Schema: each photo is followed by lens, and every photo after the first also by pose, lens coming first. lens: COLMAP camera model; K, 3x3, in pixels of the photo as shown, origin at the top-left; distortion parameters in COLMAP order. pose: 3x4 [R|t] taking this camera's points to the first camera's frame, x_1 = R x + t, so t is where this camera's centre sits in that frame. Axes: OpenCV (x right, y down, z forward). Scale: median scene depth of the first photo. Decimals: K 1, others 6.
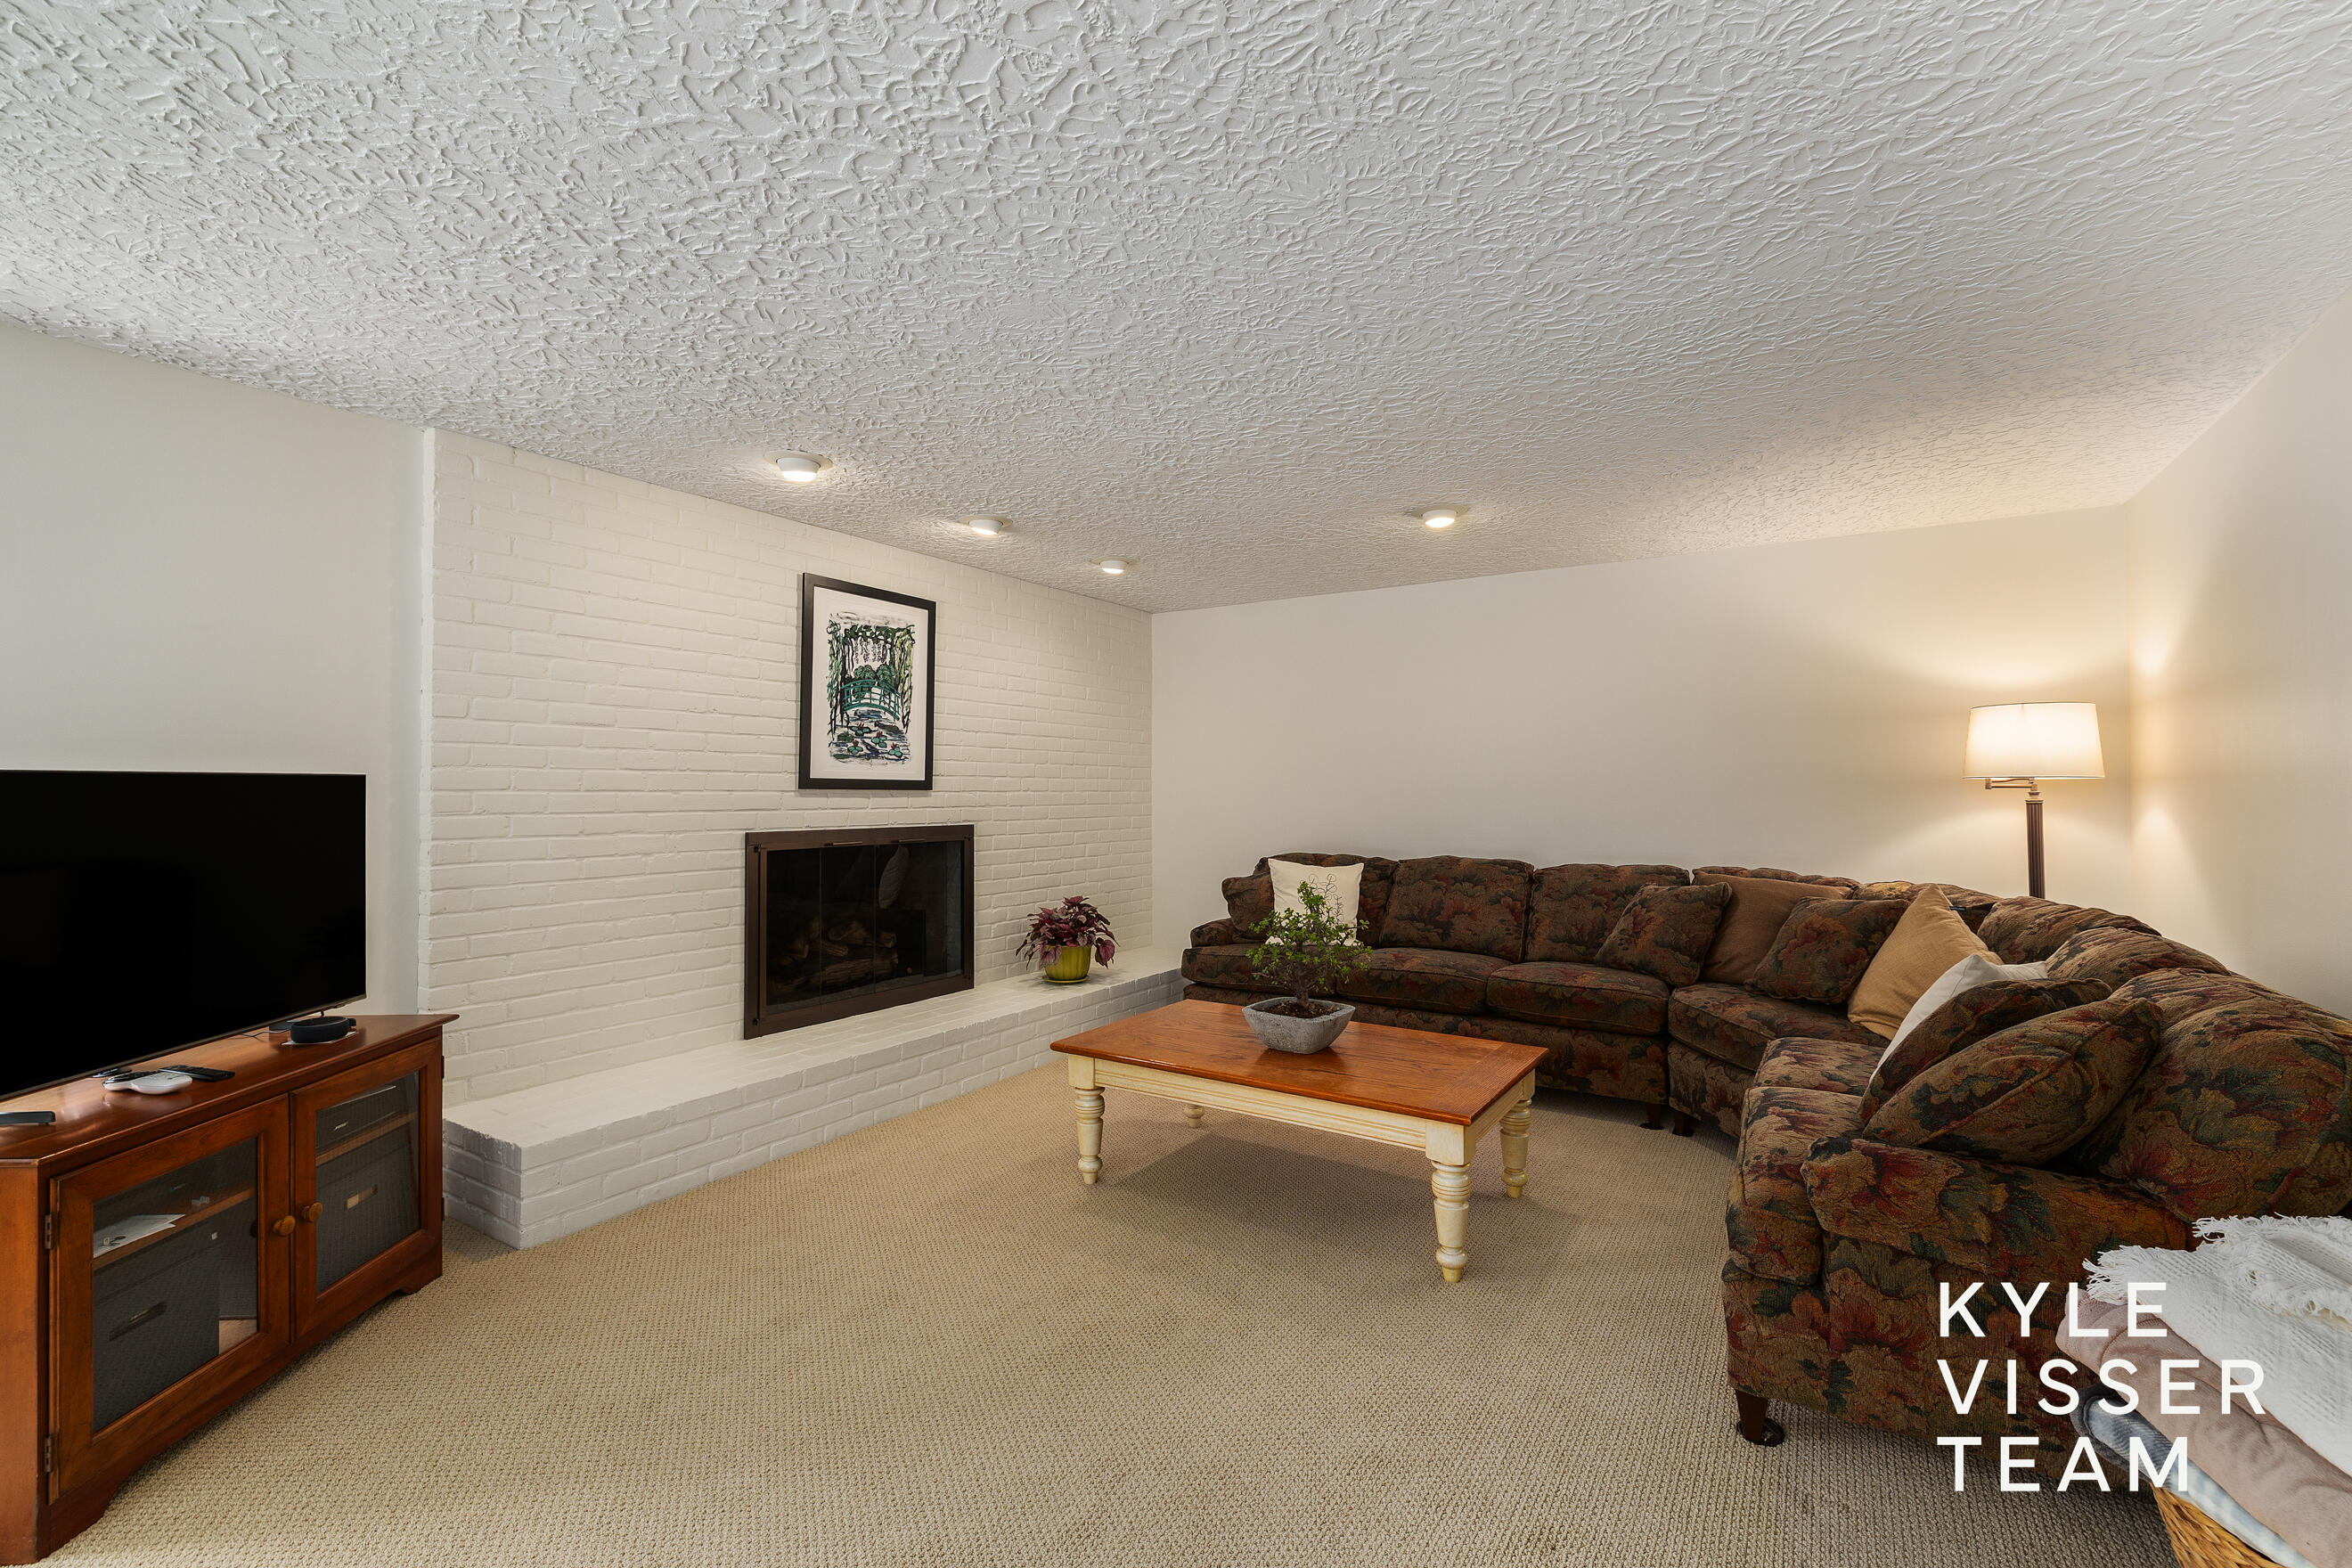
lens RADIAL K [[989.2, 0, 1183.8], [0, 989.2, 781.7], [0, 0, 1]] dist [-0.008835, 0.000870]
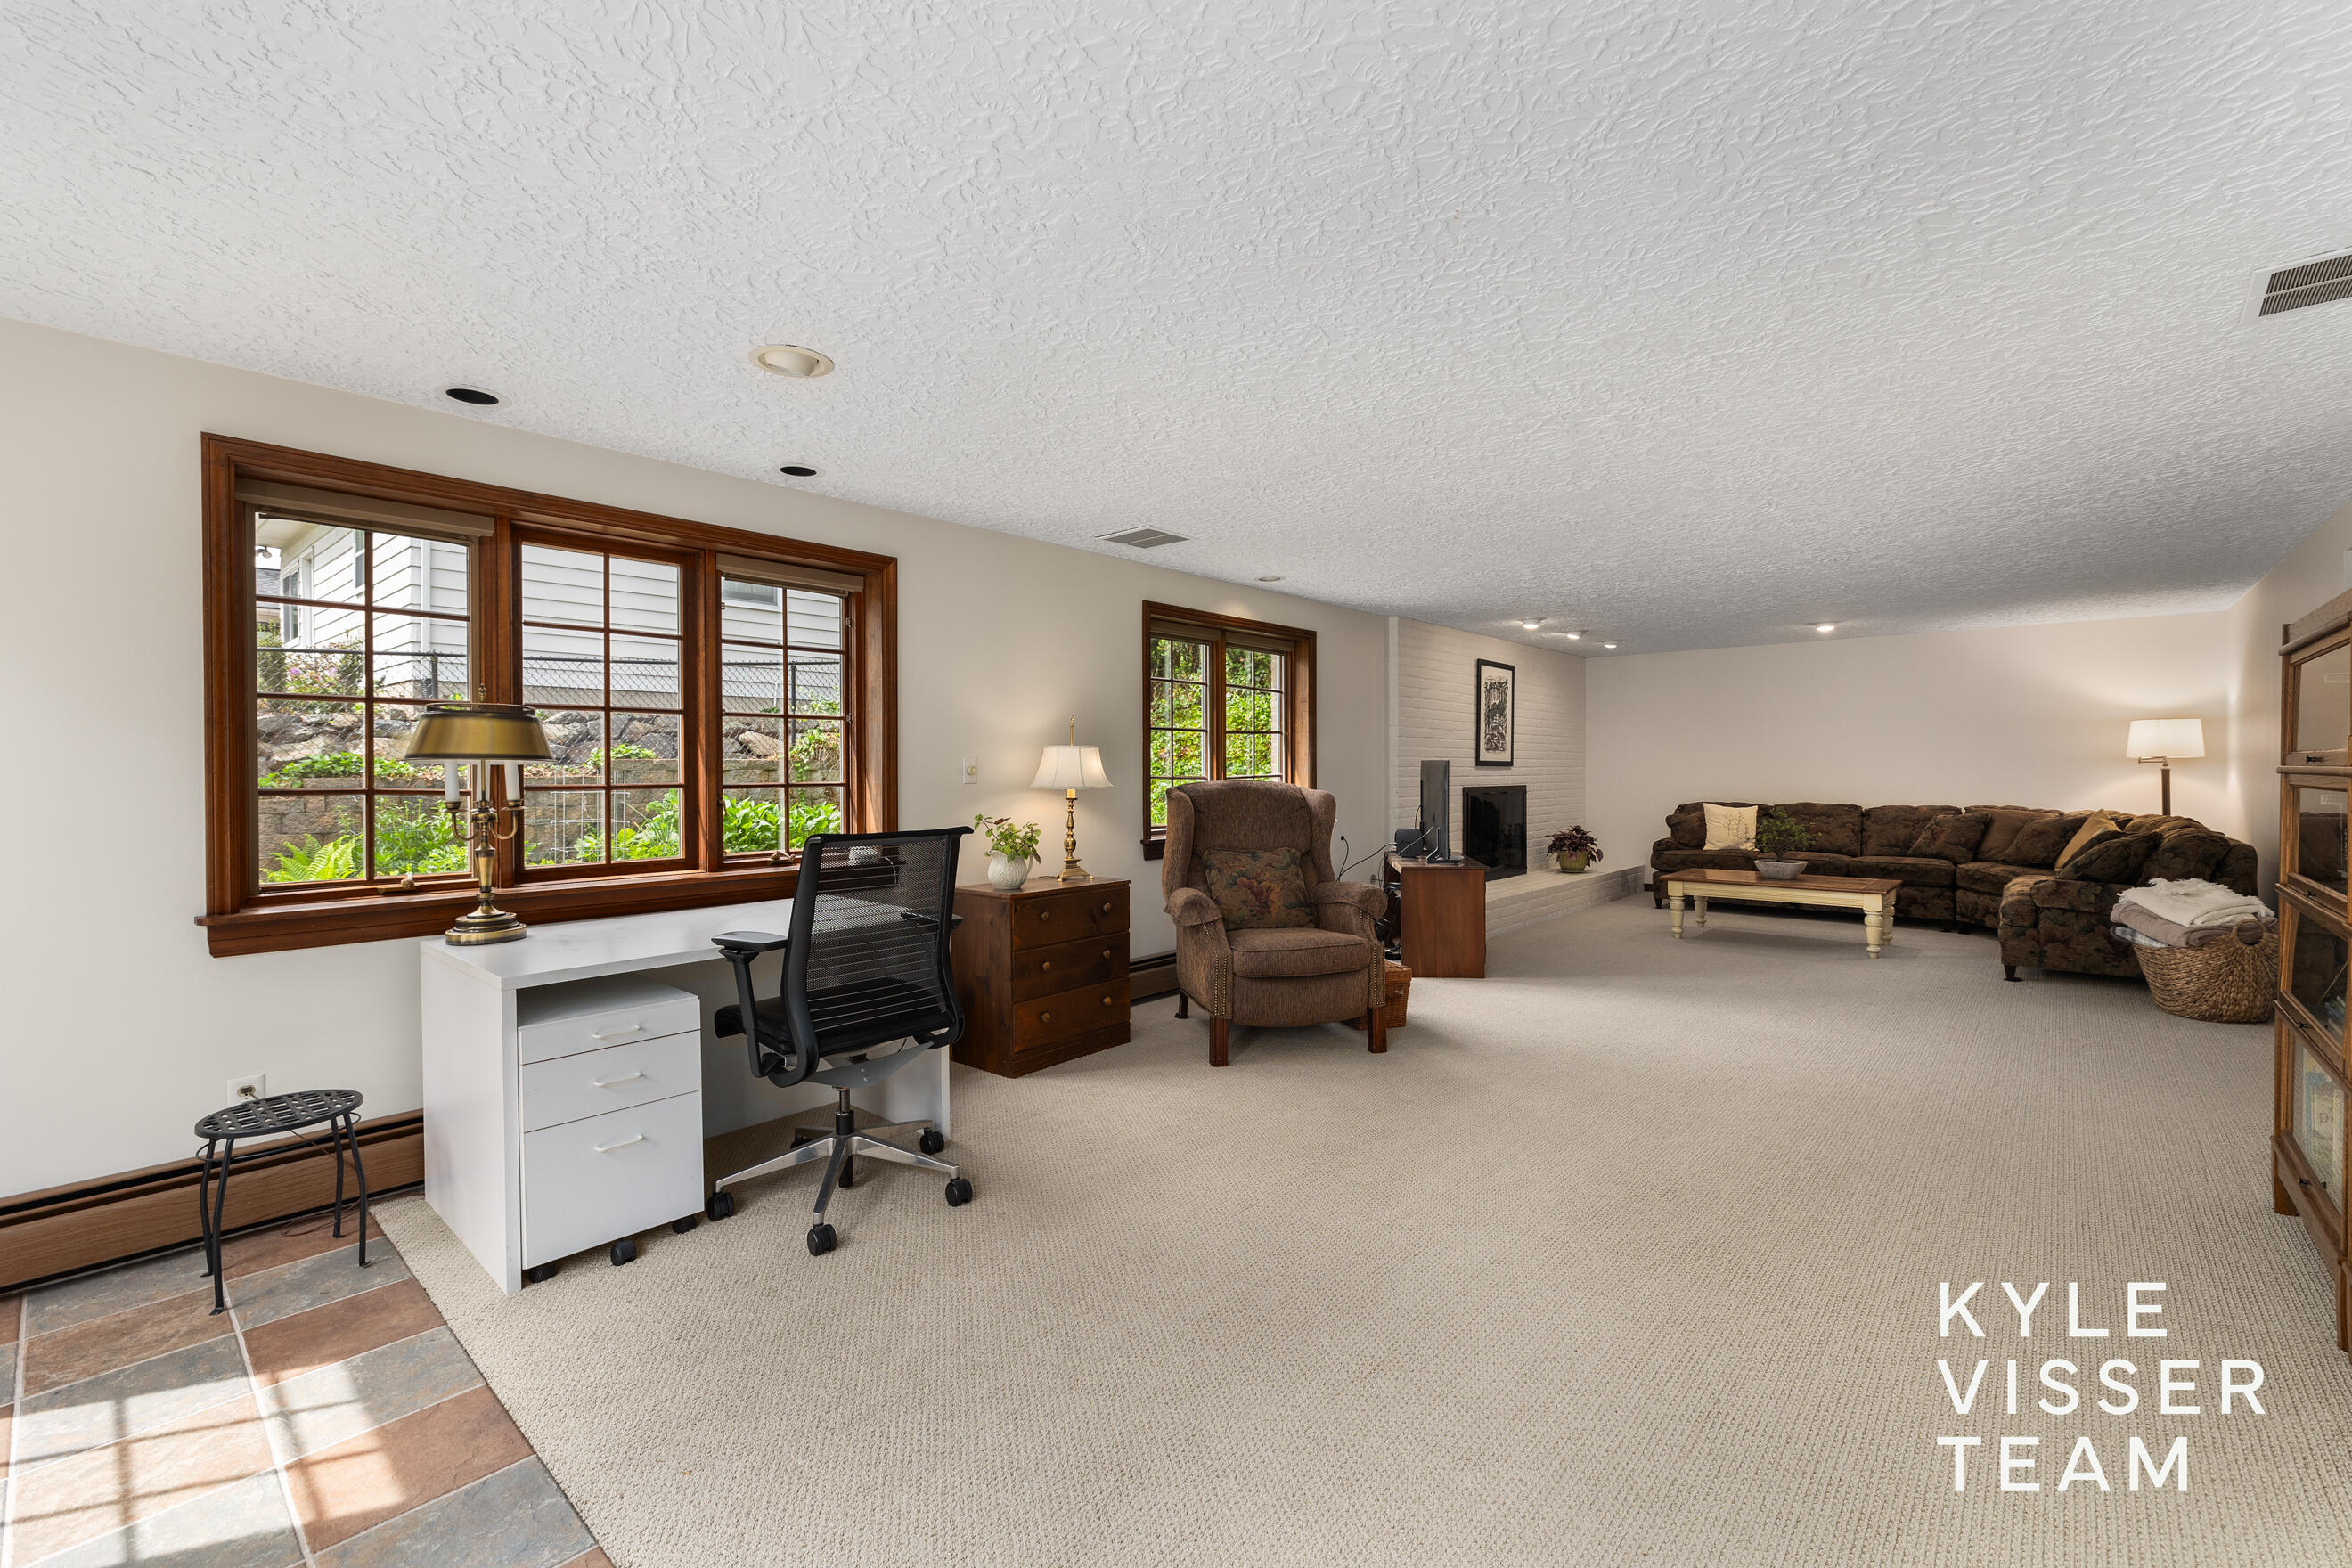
lens RADIAL K [[989.2, 0, 1162.6], [0, 989.2, 777.8], [0, 0, 1]] dist [-0.008835, 0.000870]
pose [[0.986508, -0.002142, -0.163701, -0.717576], [0.004931, 0.999850, 0.016631, -0.005197], [0.163641, -0.017214, 0.986370, -1.148161]]
